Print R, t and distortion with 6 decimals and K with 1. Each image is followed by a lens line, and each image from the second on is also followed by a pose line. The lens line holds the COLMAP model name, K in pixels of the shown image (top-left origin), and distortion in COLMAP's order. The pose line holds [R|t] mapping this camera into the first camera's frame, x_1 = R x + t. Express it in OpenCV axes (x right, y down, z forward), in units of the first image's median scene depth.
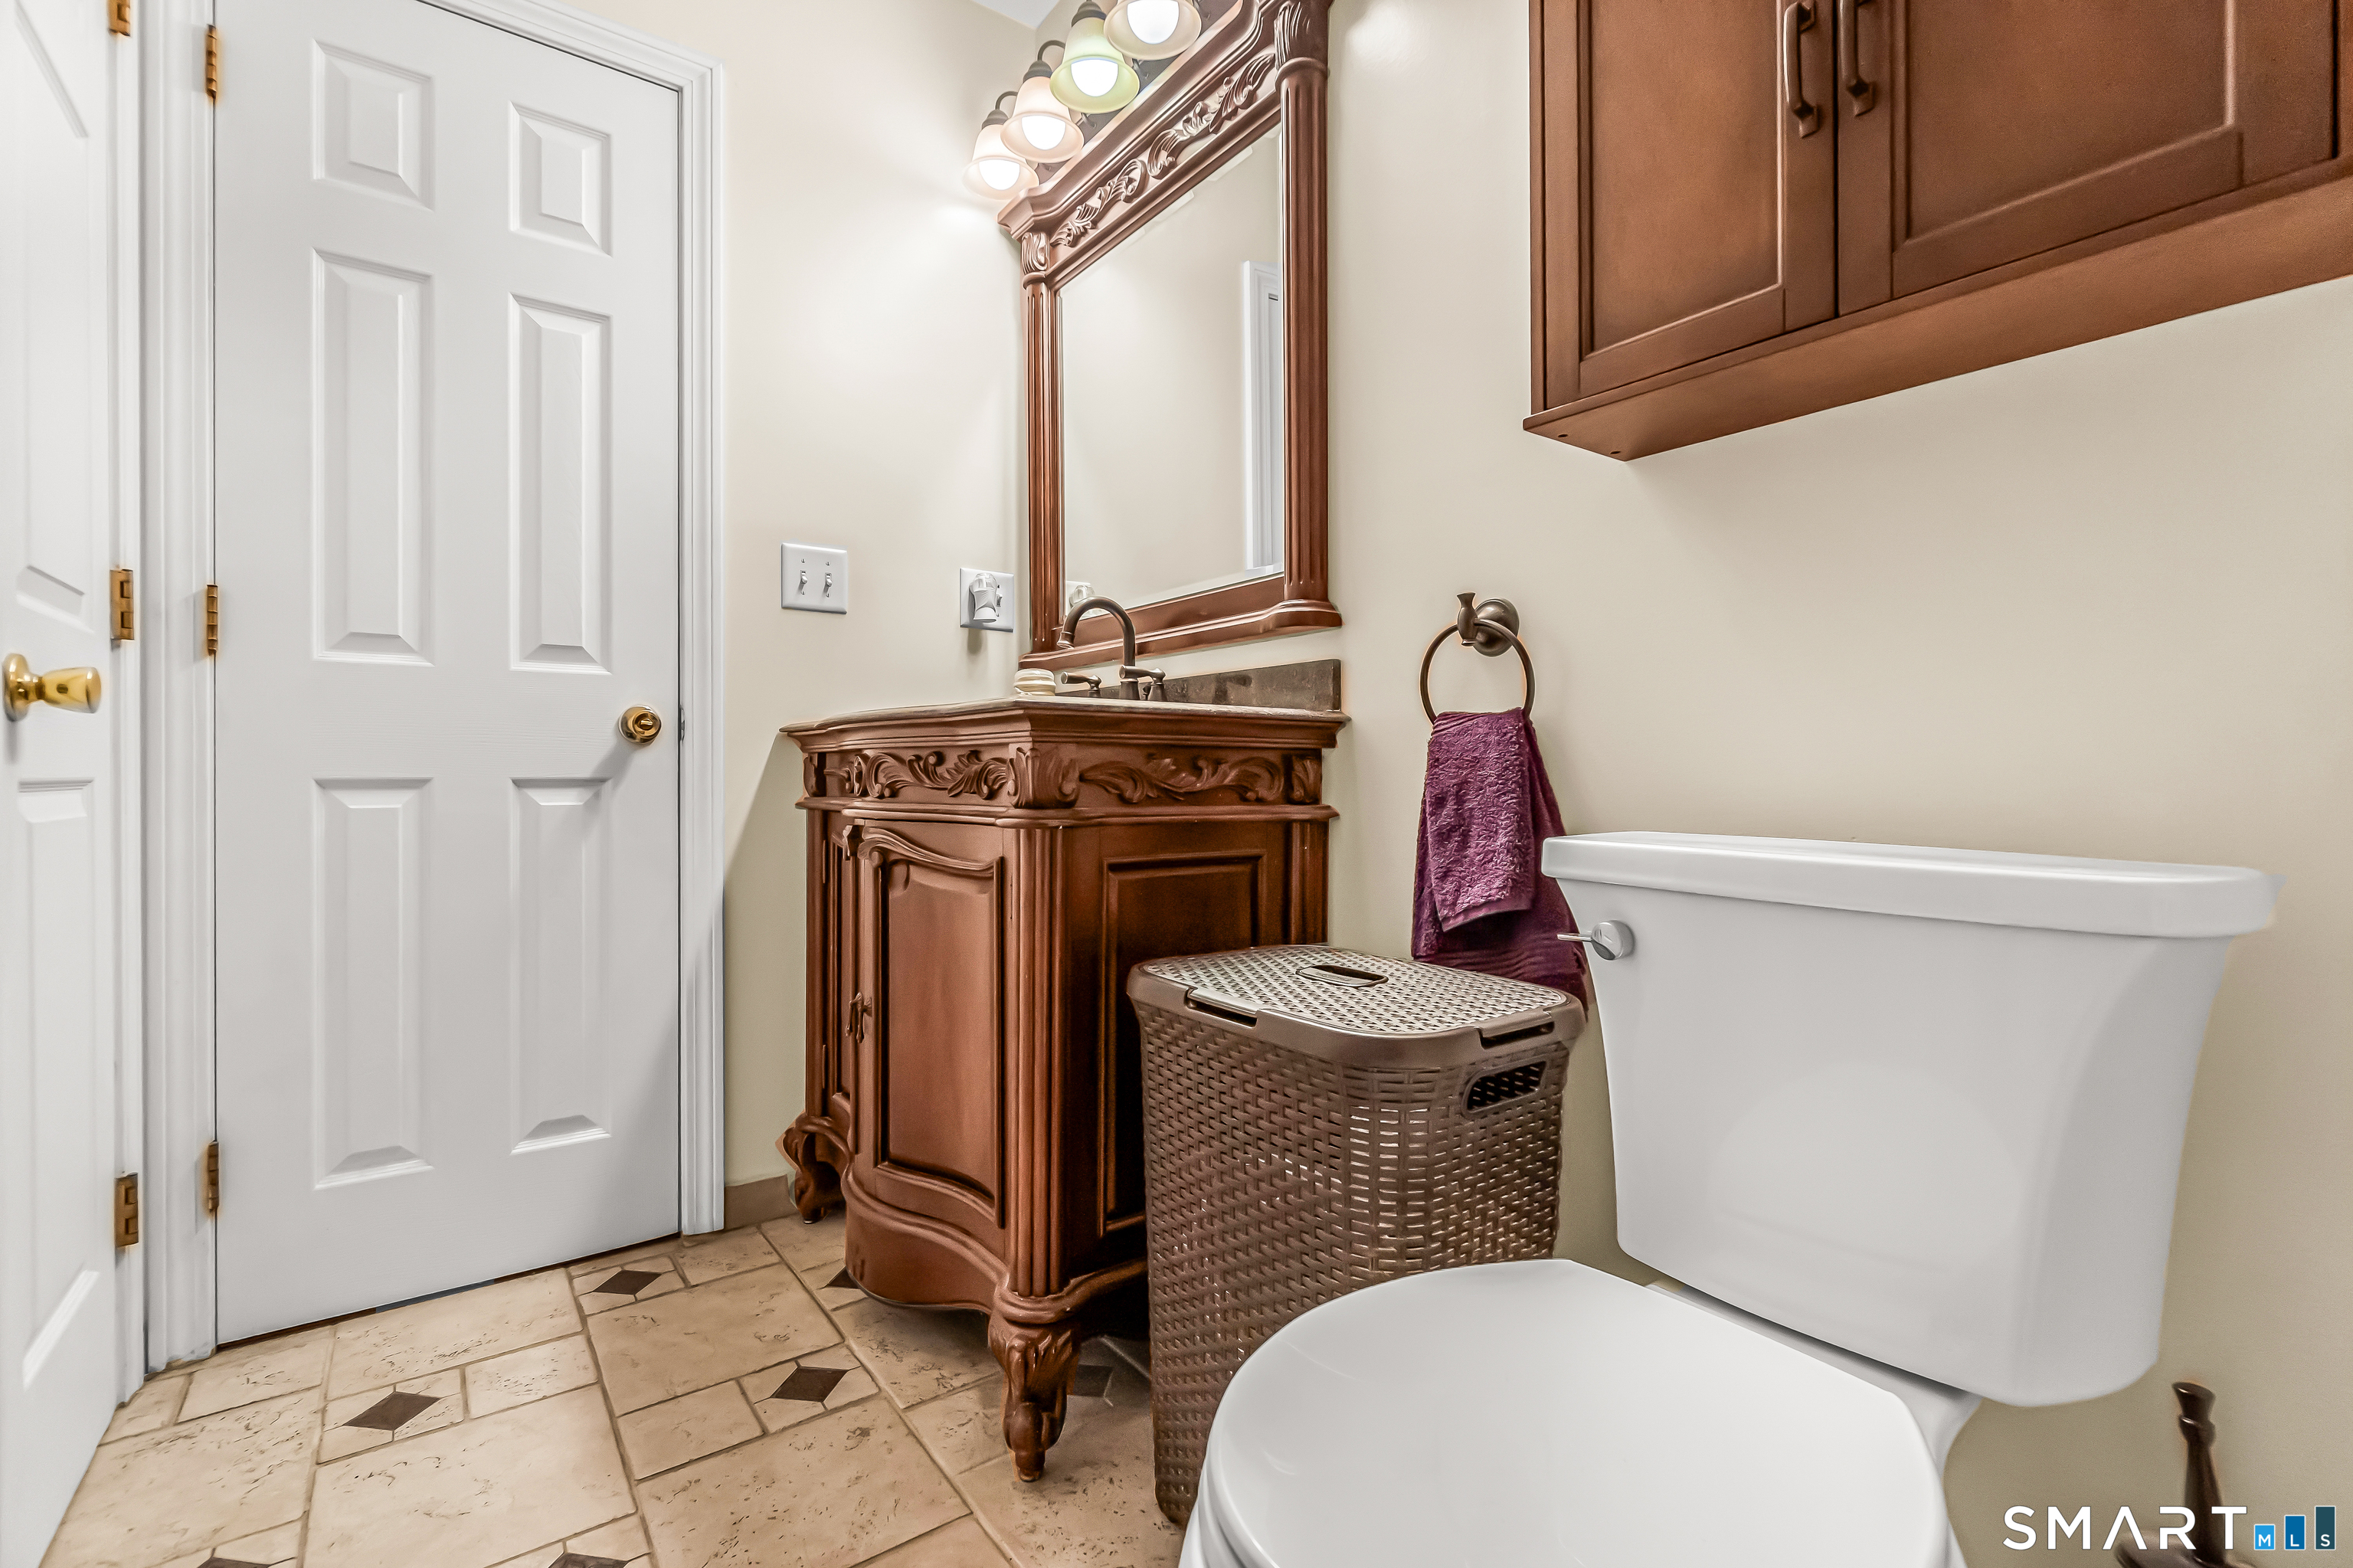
lens RADIAL K [[1026.0, 0, 1176.5], [0, 1026.0, 784.0], [0, 0, 1]] dist [-0.001772, -0.000611]
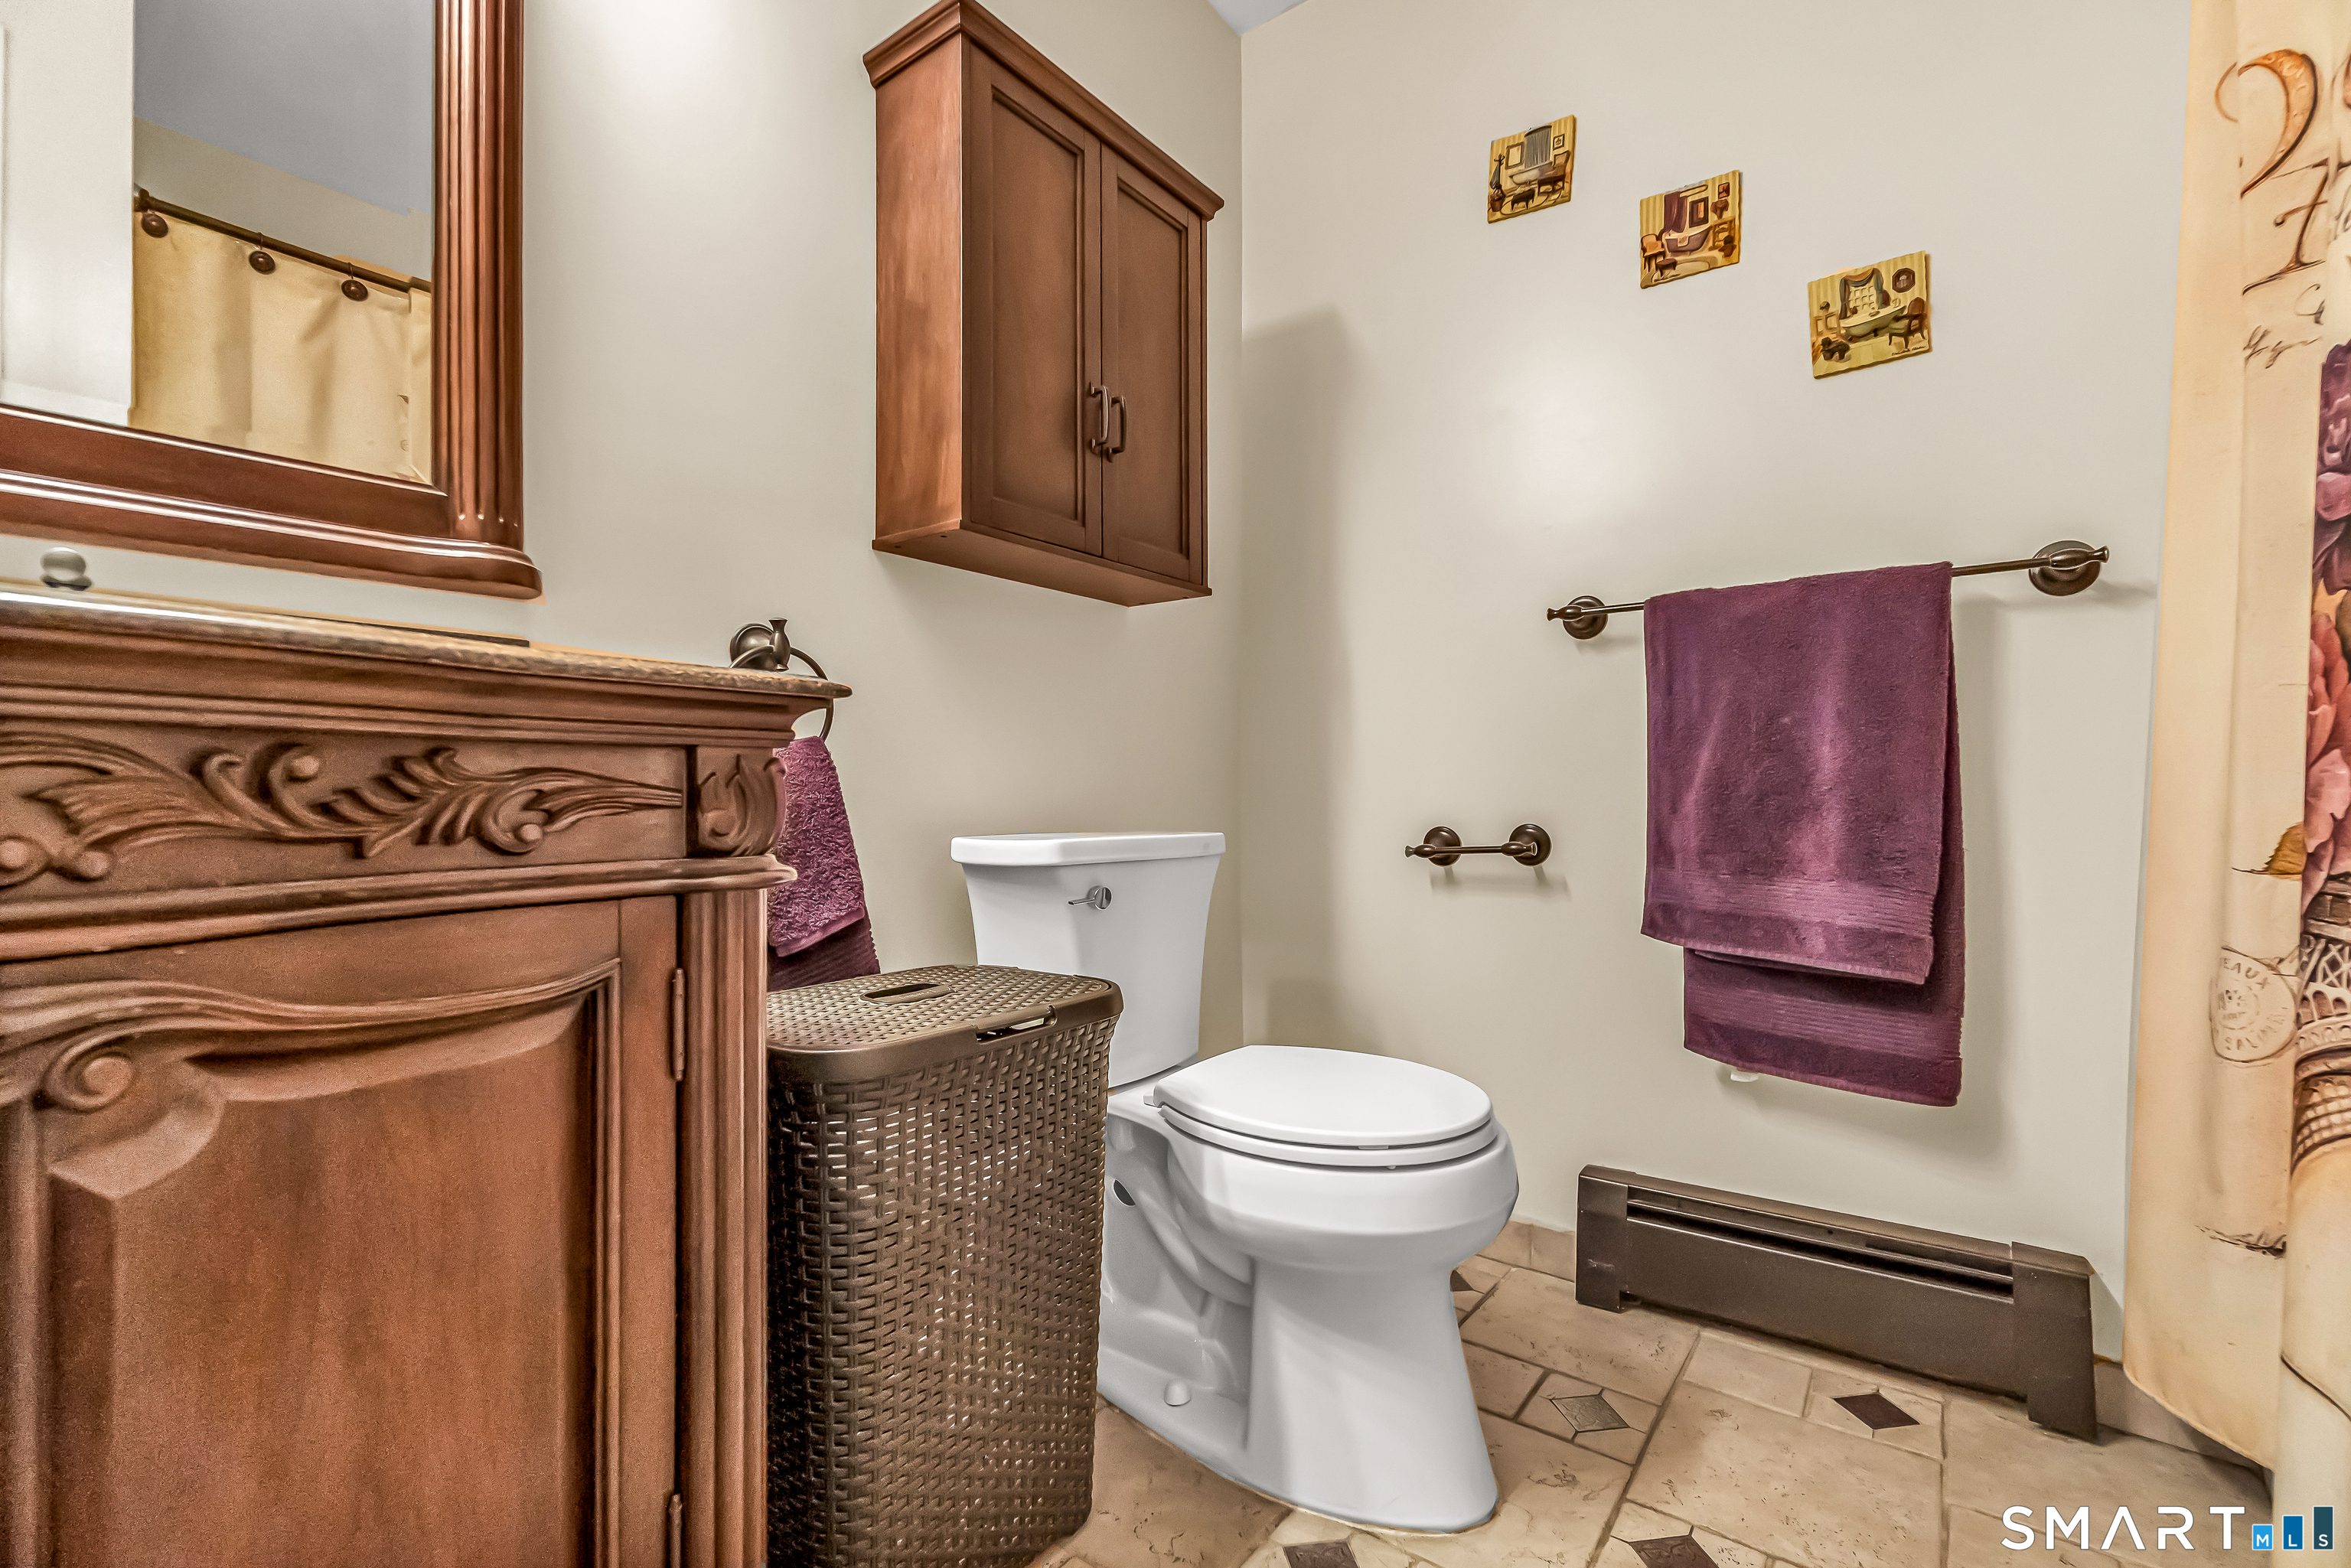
lens RADIAL K [[1025.1, 0, 1175.5], [0, 1025.1, 784.0], [0, 0, 1]] dist [-0.001772, -0.000611]
pose [[-0.294714, 0.002118, 0.955583, -0.815575], [0.006477, 0.999979, -0.000219, -0.018274], [-0.955563, 0.006125, -0.294722, 0.952753]]
